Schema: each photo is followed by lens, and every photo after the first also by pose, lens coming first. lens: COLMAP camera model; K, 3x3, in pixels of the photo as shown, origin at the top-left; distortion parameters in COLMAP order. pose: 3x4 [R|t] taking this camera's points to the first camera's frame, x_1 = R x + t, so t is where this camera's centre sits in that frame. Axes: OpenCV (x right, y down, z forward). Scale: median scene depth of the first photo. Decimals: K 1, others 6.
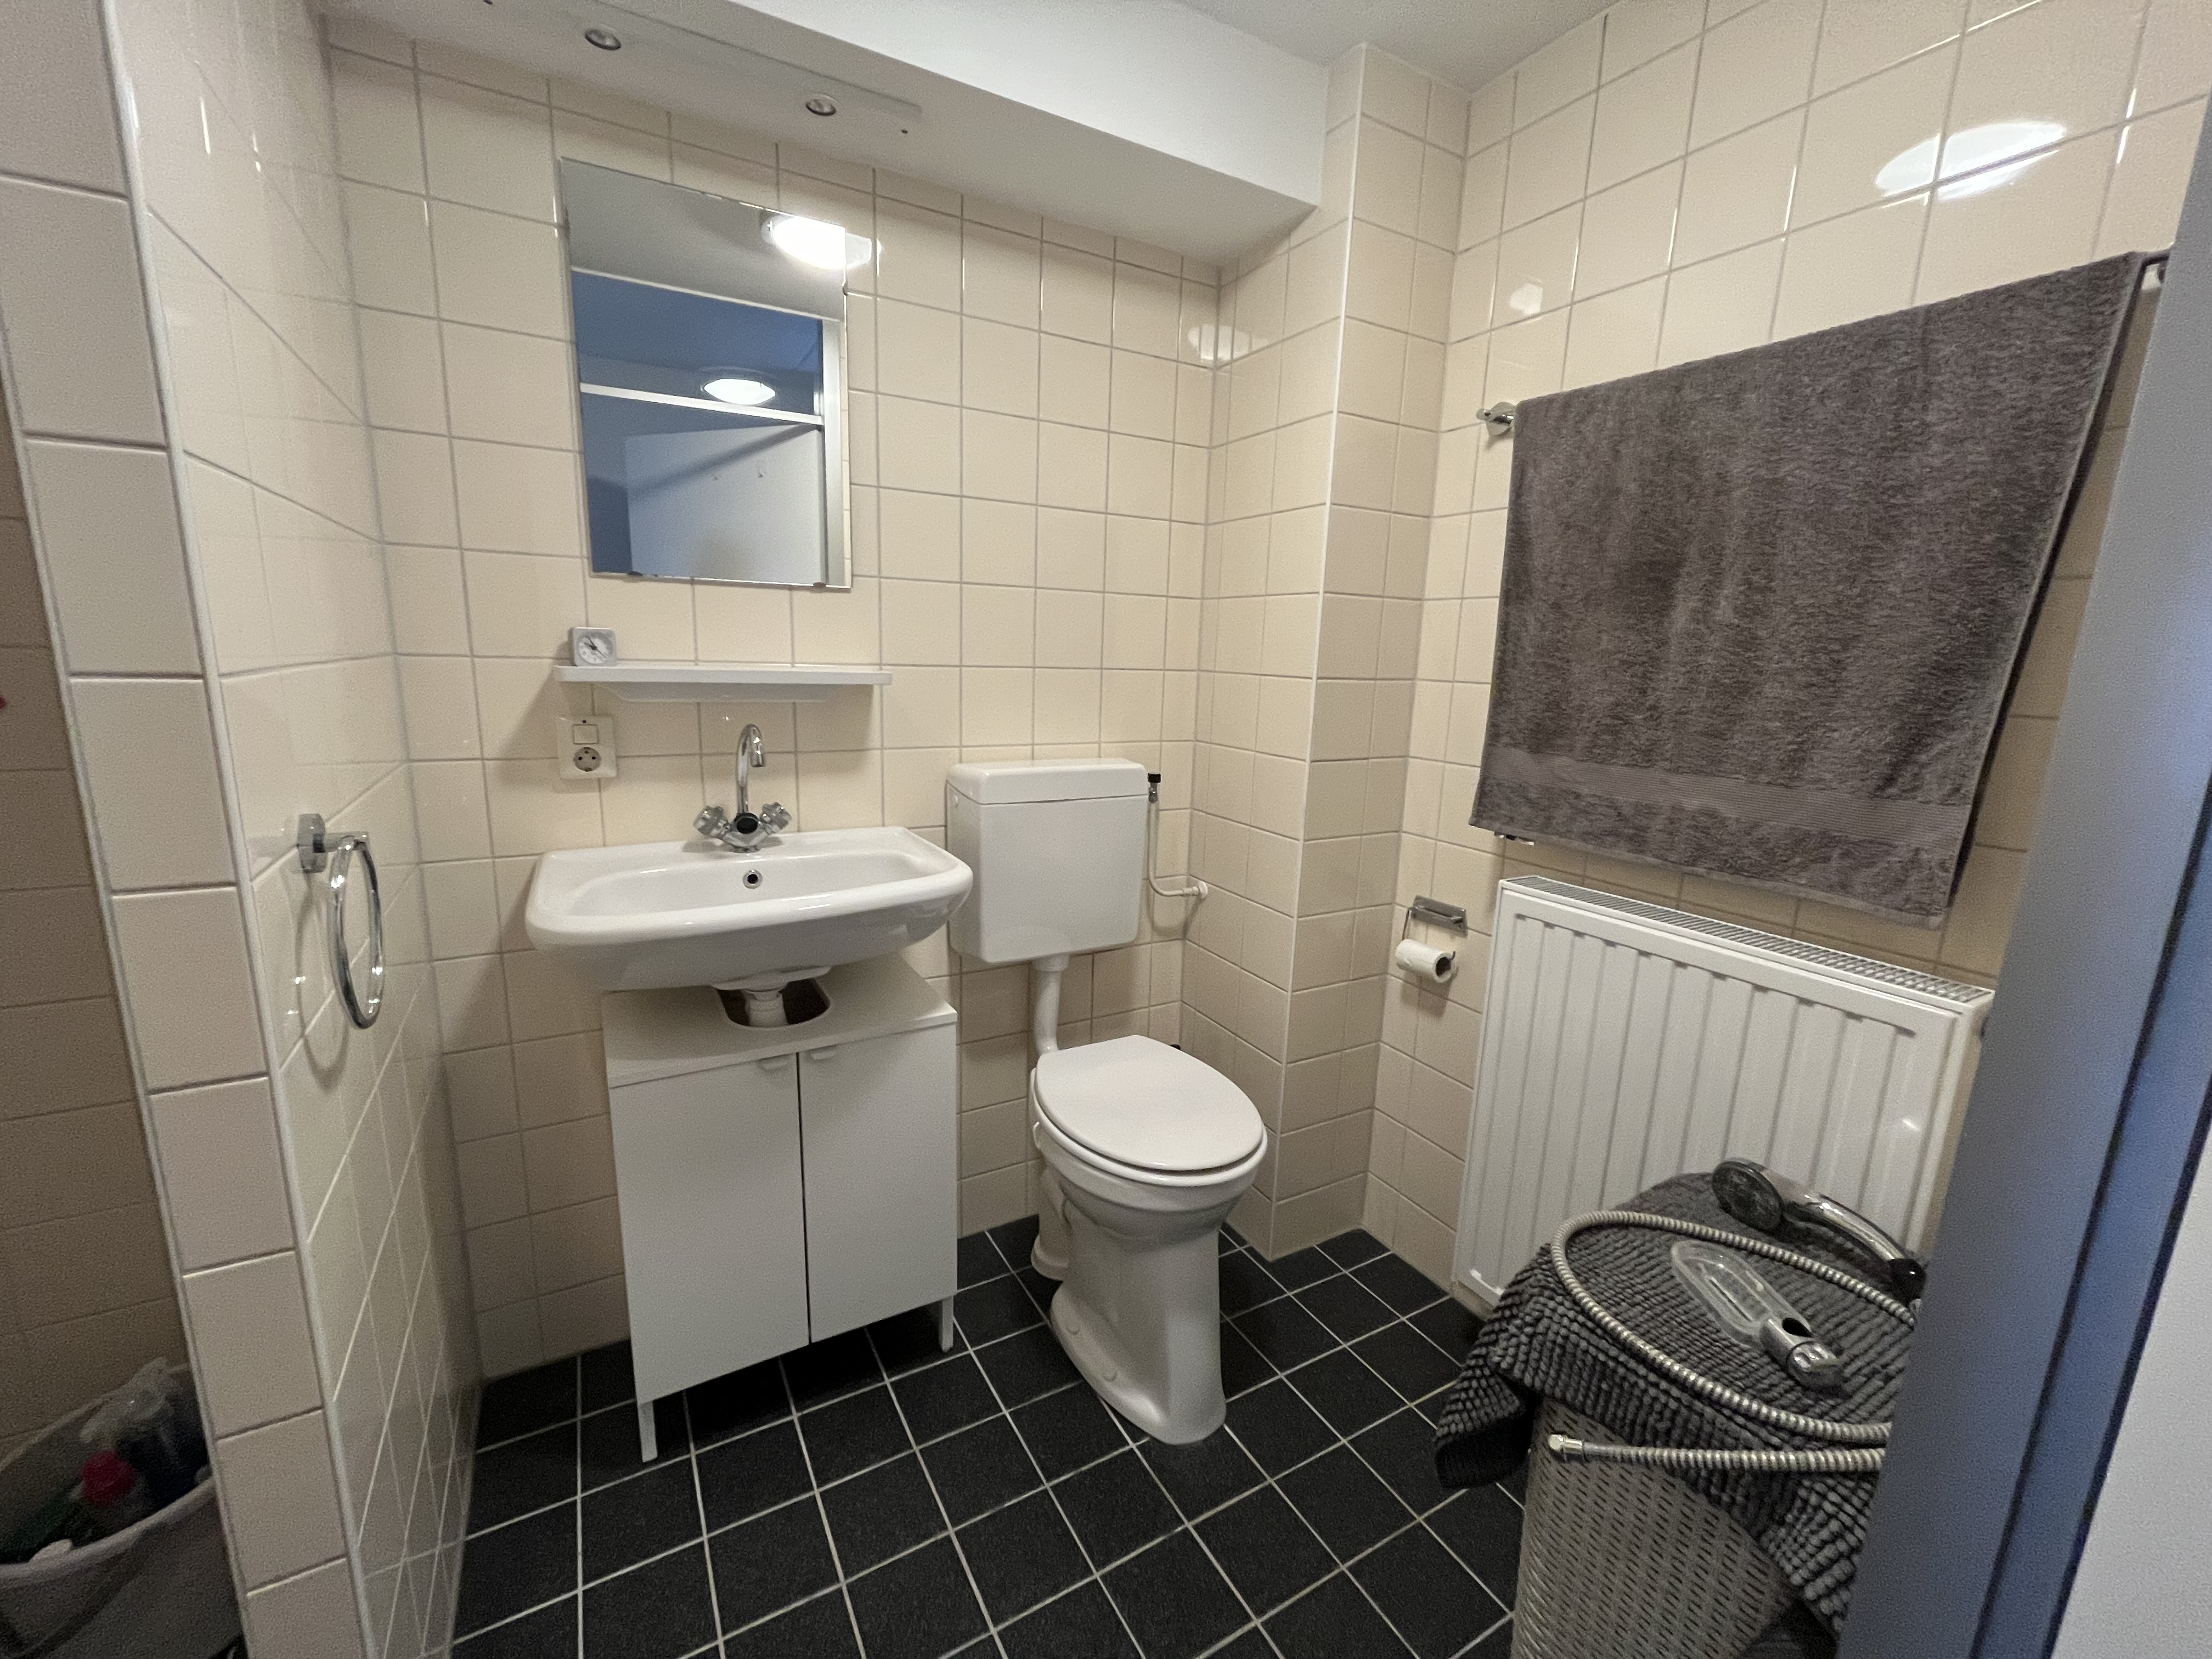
lens RADIAL K [[904.4, 0, 1098.6], [0, 904.4, 832.6], [0, 0, 1]] dist [0.000233, -0.000017]
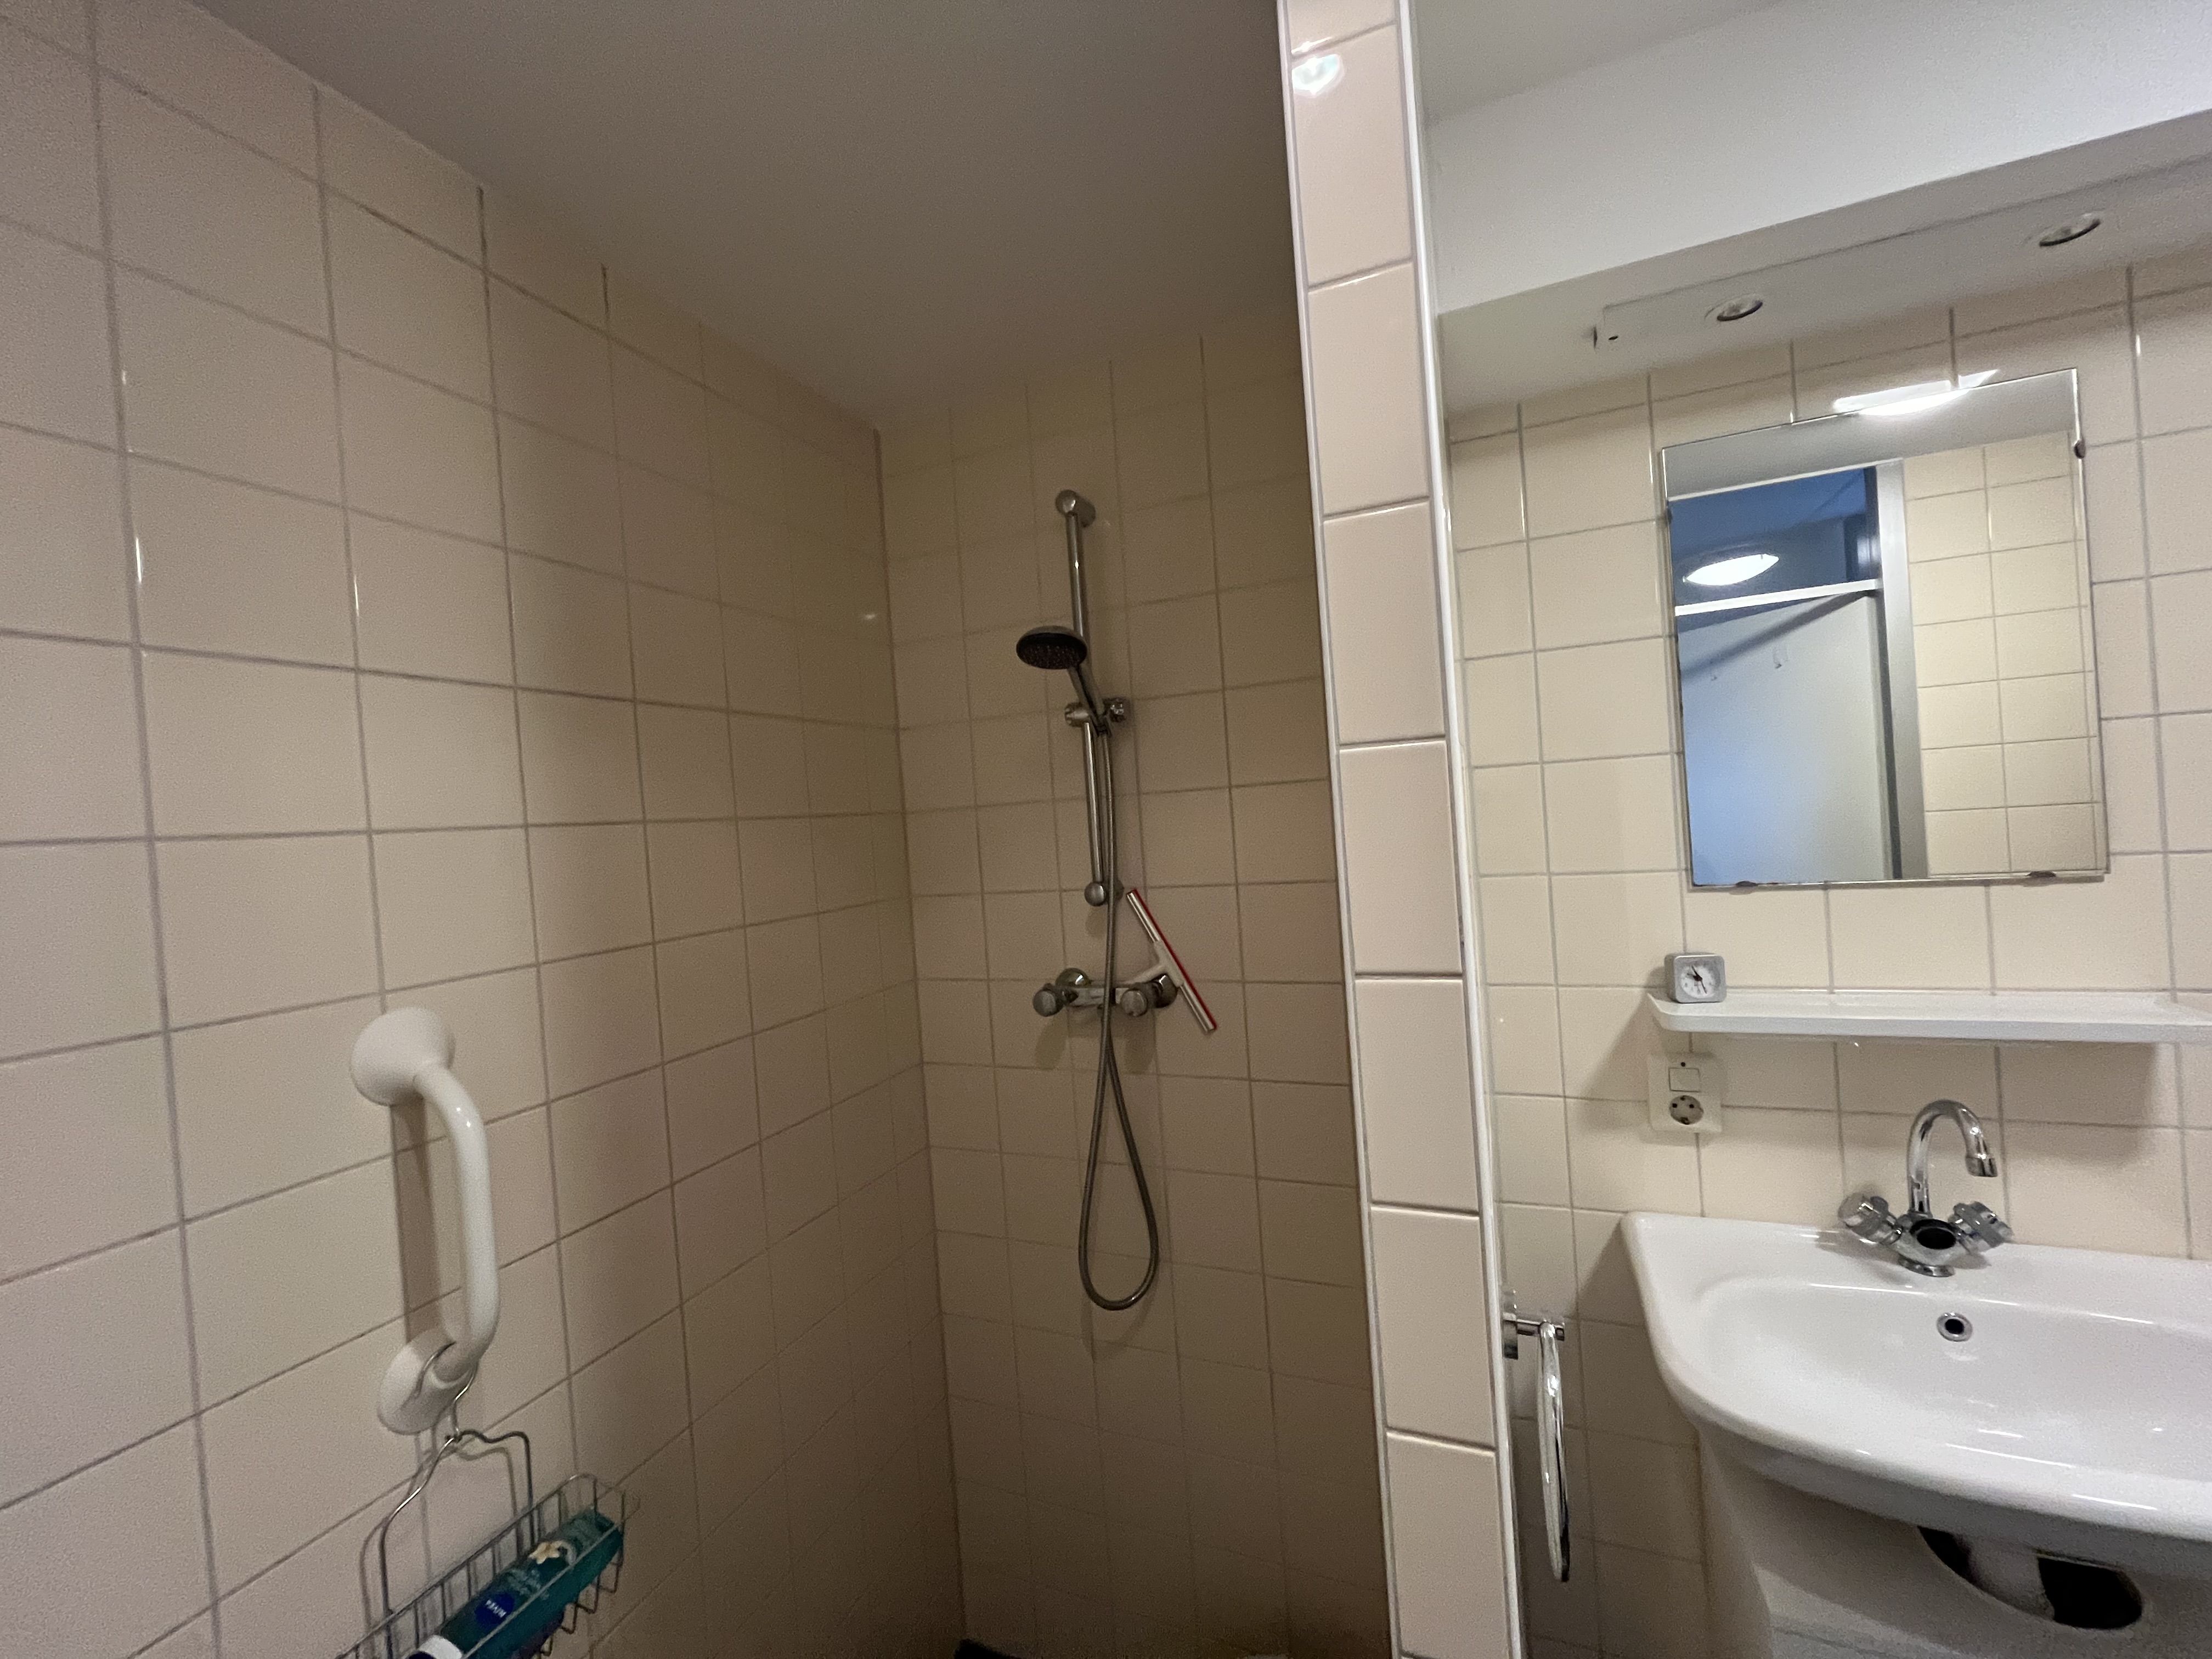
lens RADIAL K [[904.4, 0, 1103.7], [0, 904.4, 824.2], [0, 0, 1]] dist [0.000233, -0.000017]
pose [[0.612852, -0.066375, -0.787405, -0.221111], [-0.068226, 0.988300, -0.136411, -0.186717], [0.787247, 0.137321, 0.601153, 0.050275]]
